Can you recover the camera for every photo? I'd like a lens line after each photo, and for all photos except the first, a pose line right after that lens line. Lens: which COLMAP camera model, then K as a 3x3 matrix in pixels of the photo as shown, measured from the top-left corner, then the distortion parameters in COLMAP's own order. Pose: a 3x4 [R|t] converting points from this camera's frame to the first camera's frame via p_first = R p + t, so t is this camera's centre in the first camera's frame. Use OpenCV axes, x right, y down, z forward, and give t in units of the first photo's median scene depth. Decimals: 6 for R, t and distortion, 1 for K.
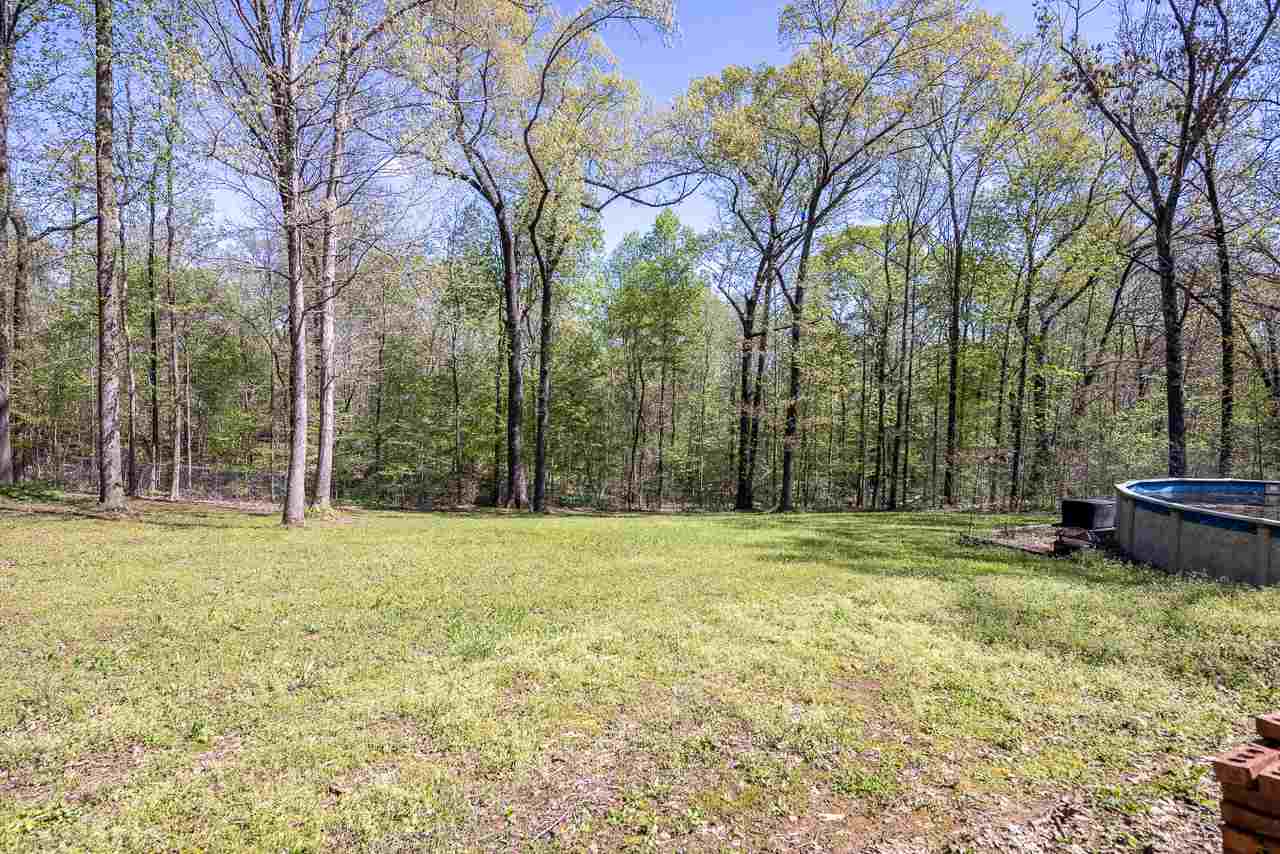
lens RADIAL K [[619.2, 0, 638.3], [0, 619.2, 428.1], [0, 0, 1]] dist [0.002887, 0.000404]
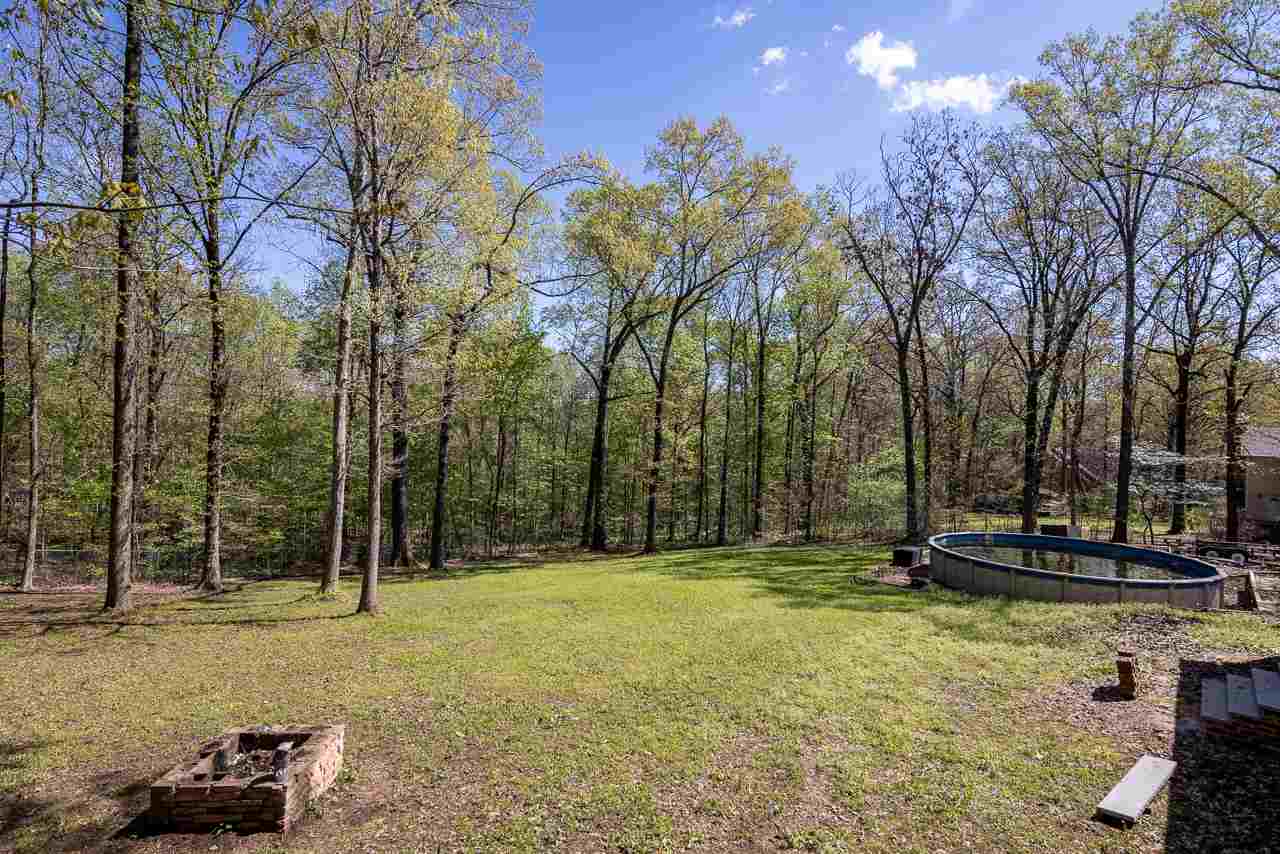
lens RADIAL K [[619.2, 0, 641.8], [0, 619.2, 426.1], [0, 0, 1]] dist [0.002887, 0.000404]
pose [[0.925605, 0.010070, 0.378356, -0.338296], [0.006070, 0.999123, -0.041440, -0.088077], [-0.378441, 0.040654, 0.924732, -0.172328]]
